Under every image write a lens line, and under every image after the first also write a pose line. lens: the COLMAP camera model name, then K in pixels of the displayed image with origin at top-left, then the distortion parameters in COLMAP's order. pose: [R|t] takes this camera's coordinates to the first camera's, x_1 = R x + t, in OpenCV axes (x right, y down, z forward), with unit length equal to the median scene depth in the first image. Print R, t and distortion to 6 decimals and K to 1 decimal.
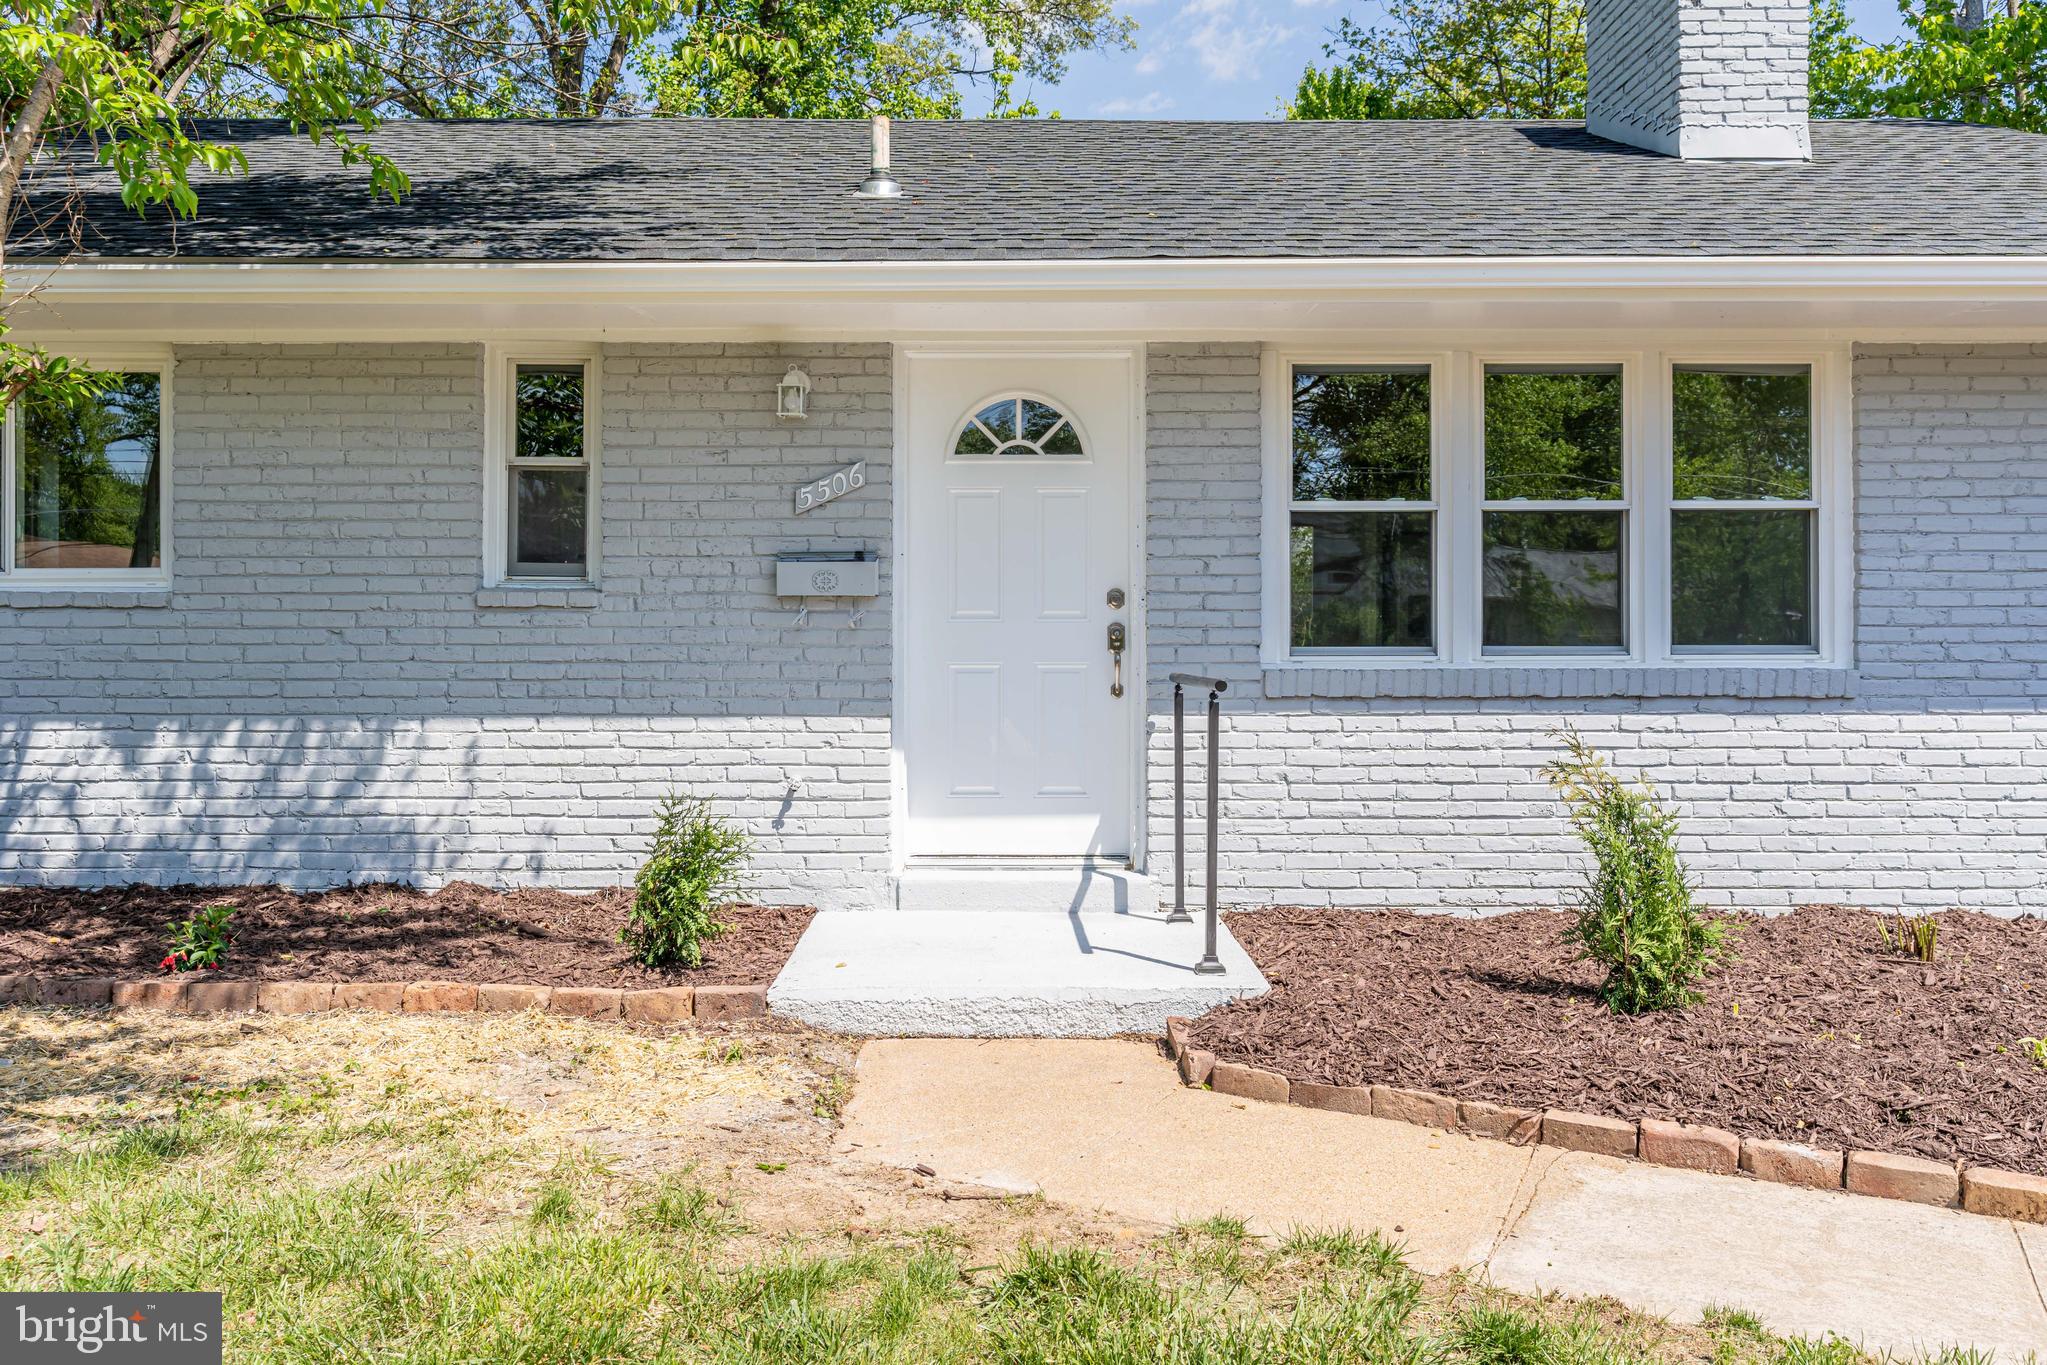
lens RADIAL K [[1599.0, 0, 999.2], [0, 1599.0, 700.3], [0, 0, 1]] dist [0.007146, -0.002405]
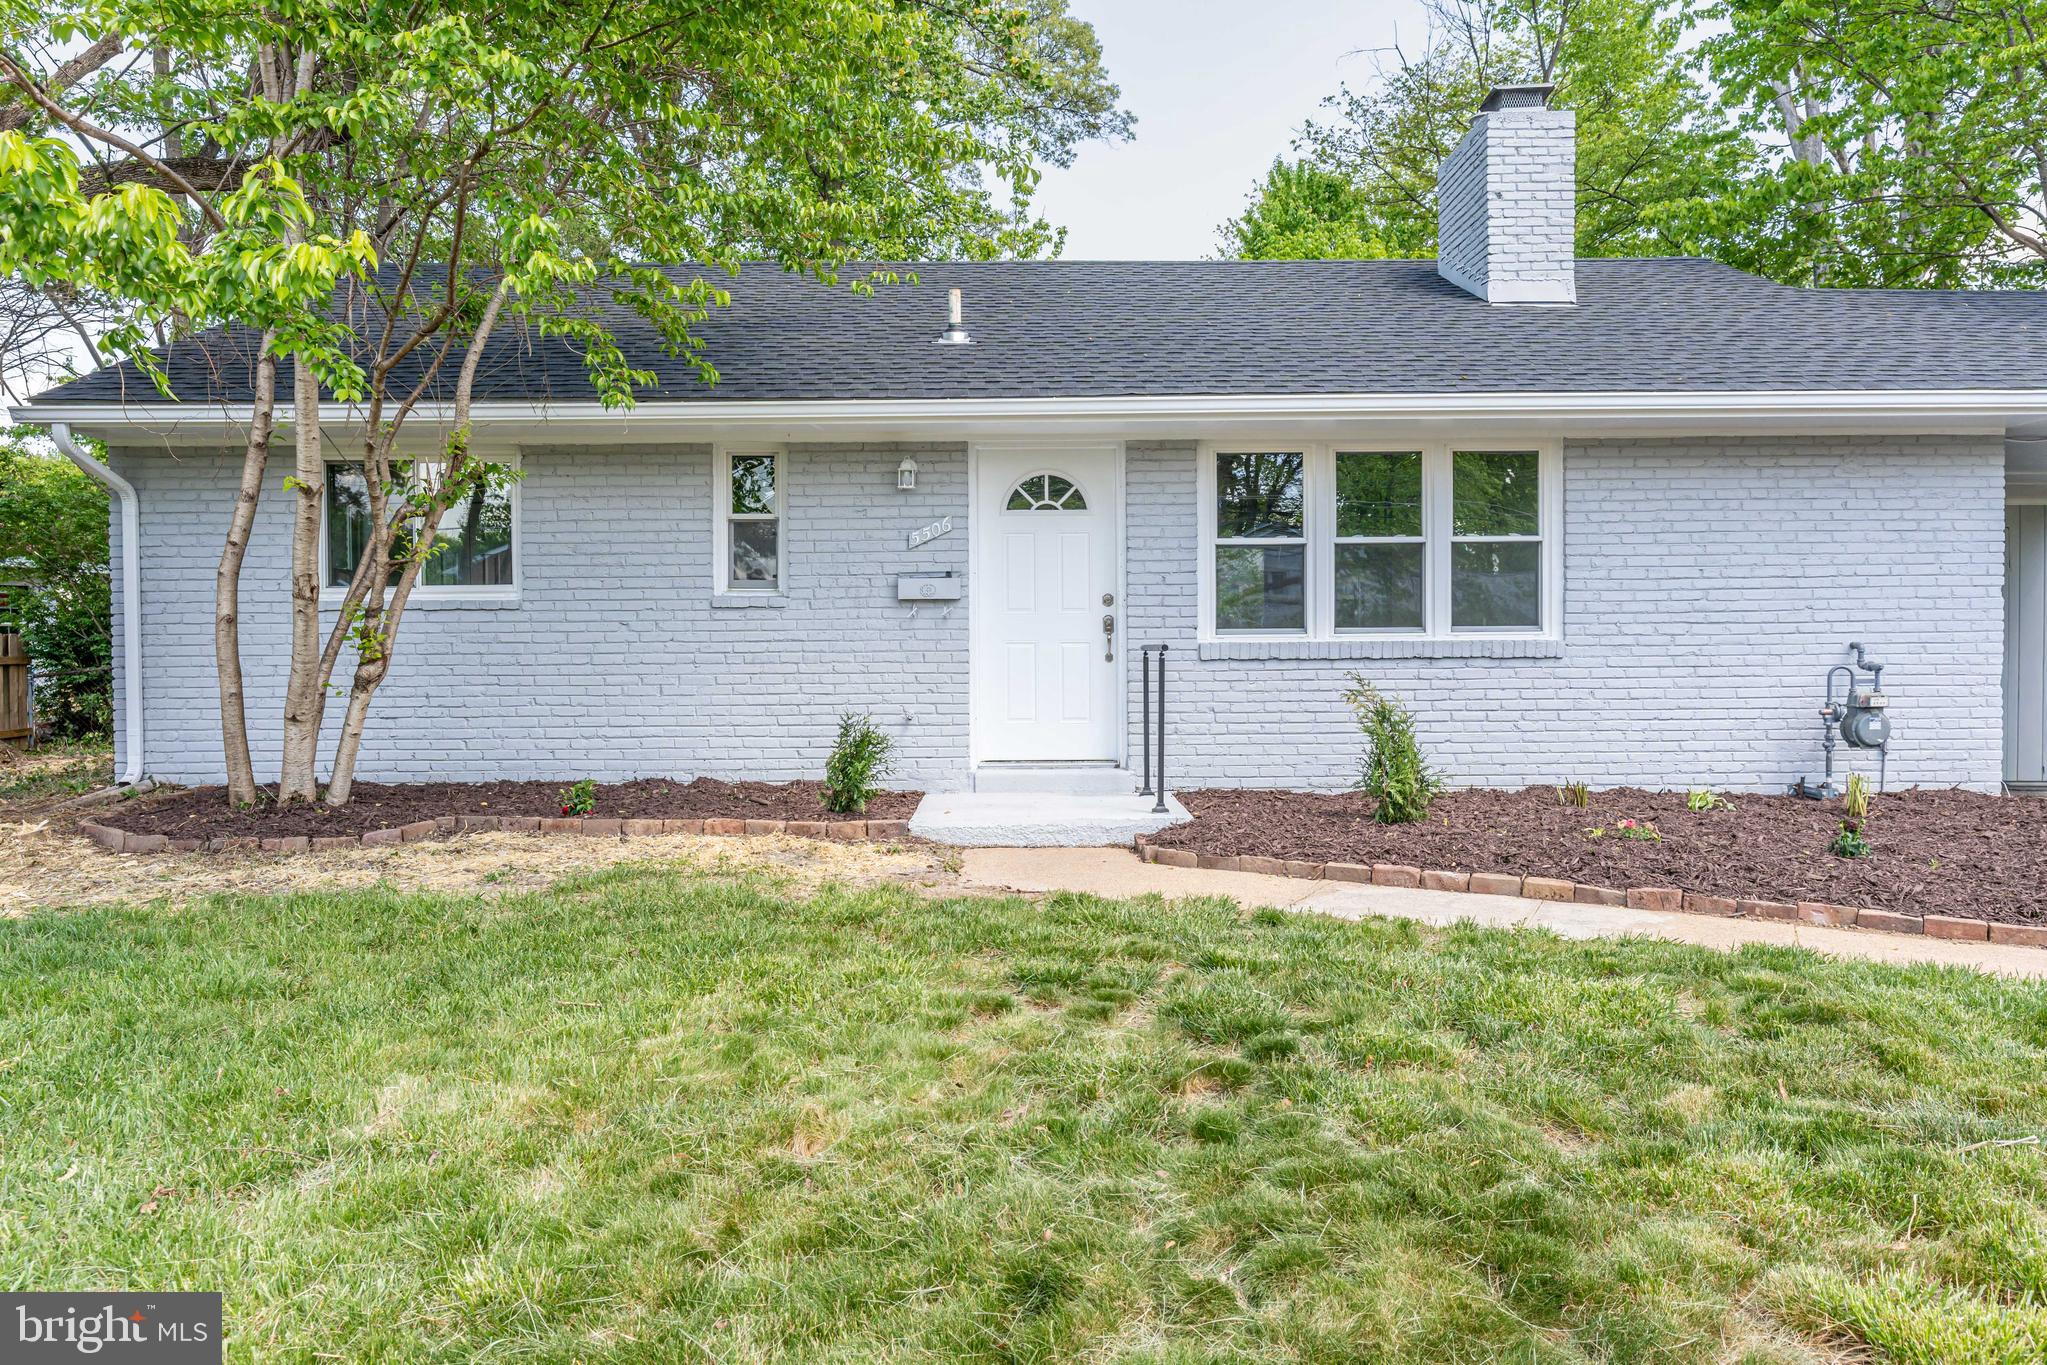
lens RADIAL K [[1443.6, 0, 1029.4], [0, 1443.6, 738.6], [0, 0, 1]] dist [0.000847, 0.000916]
pose [[0.999952, -0.007444, 0.006441, -0.016395], [0.007274, 0.999632, 0.026143, 0.038129], [-0.006634, -0.026094, 0.999637, -0.459426]]
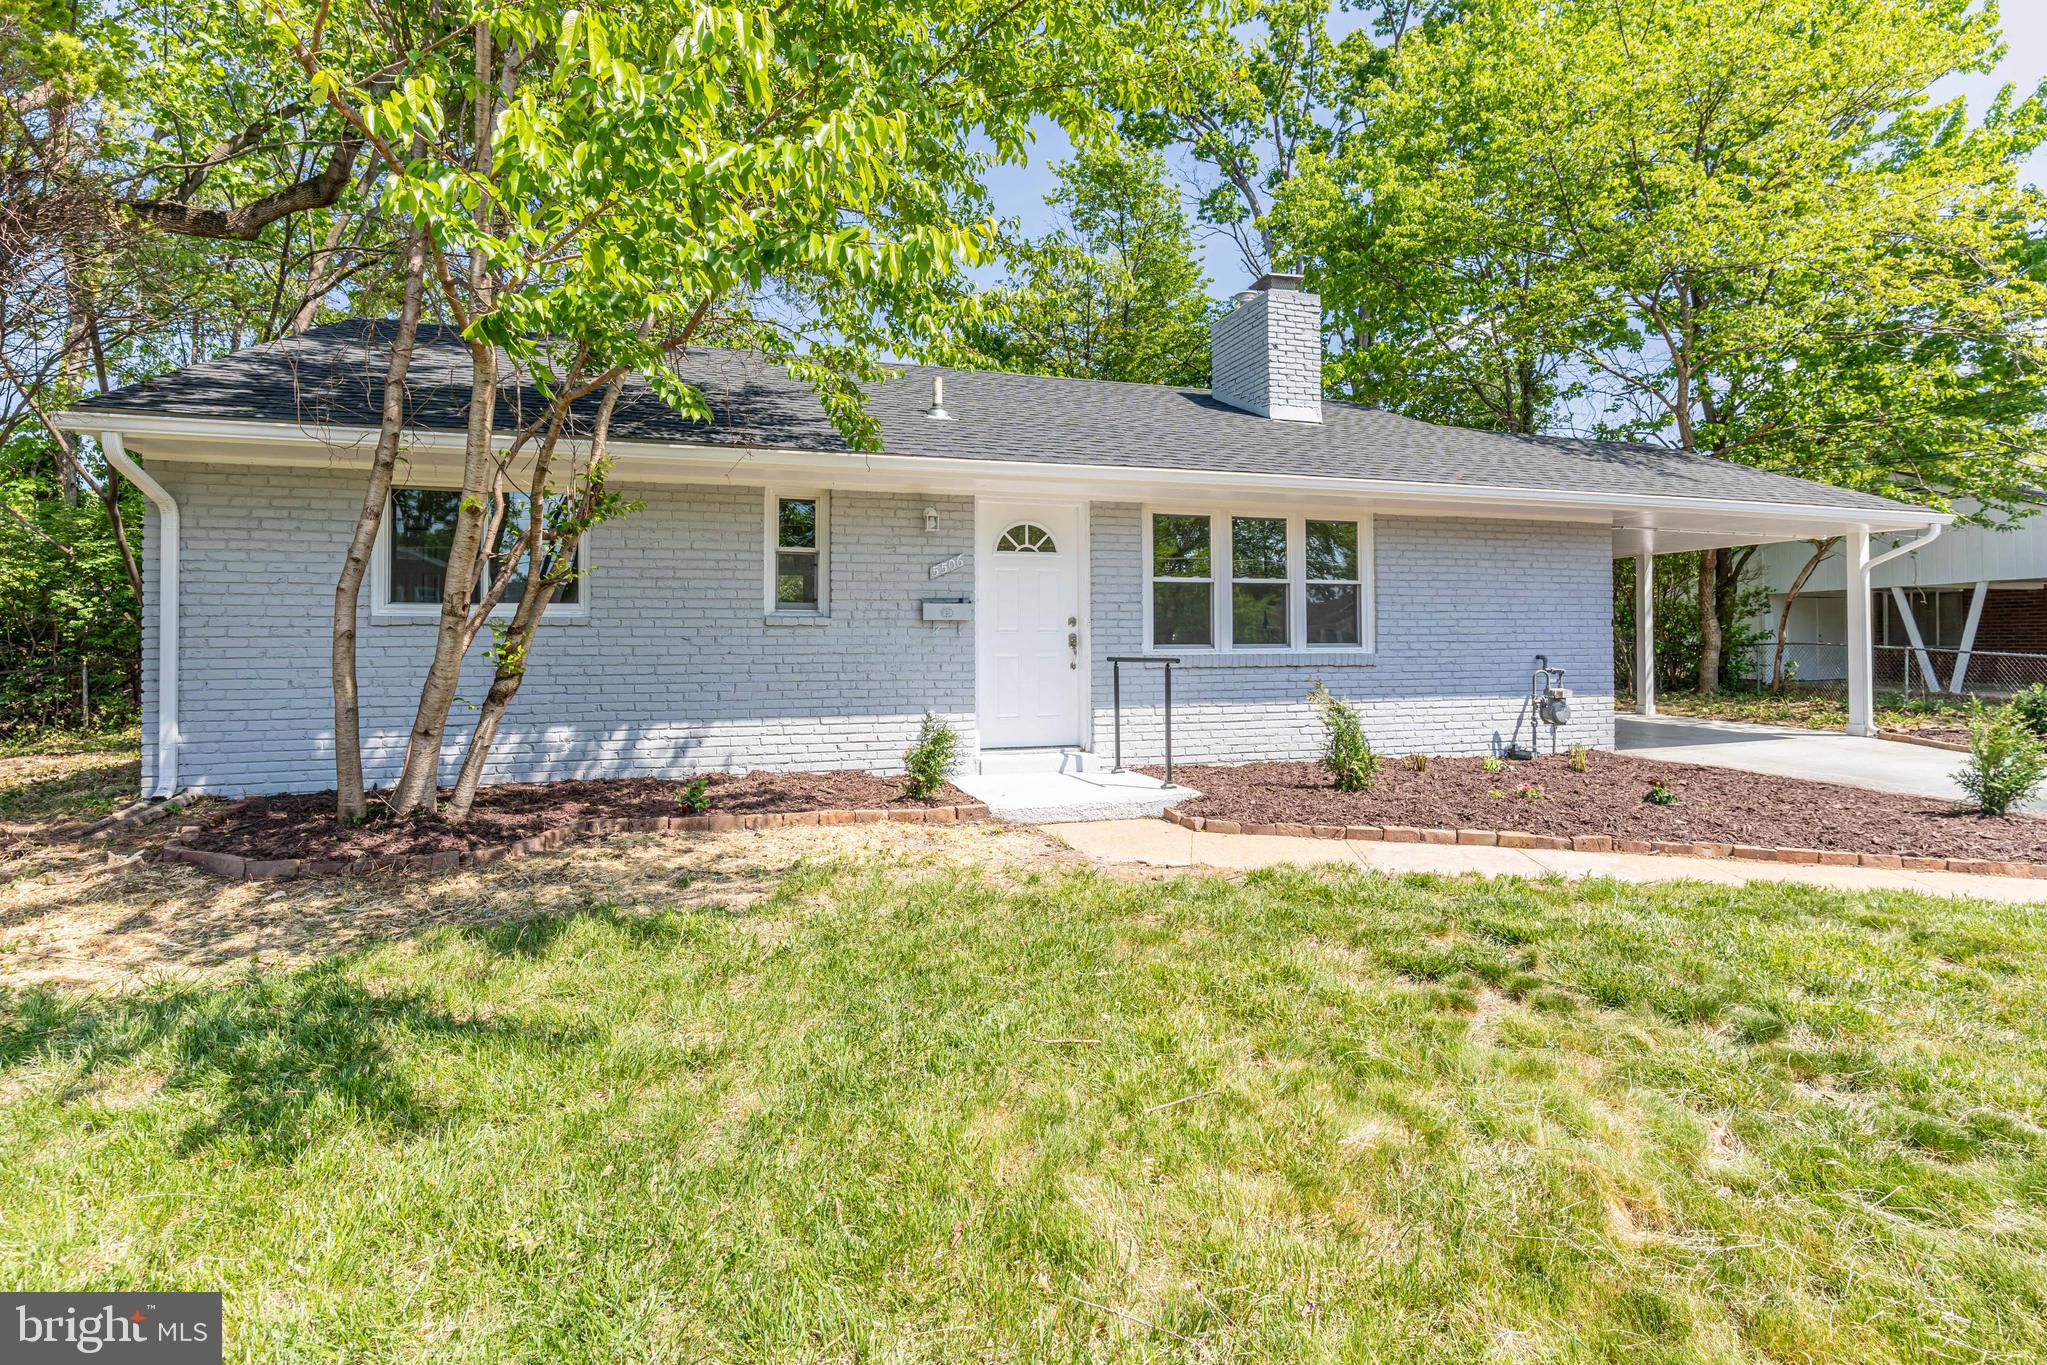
lens RADIAL K [[977.5, 0, 1023.5], [0, 977.5, 682.5], [0, 0, 1]] dist [-0.000980, 0.000225]
pose [[0.953502, -0.015406, 0.300993, -0.383230], [0.015809, 0.999874, 0.001095, 0.013094], [-0.300973, 0.003714, 0.953626, -0.200517]]
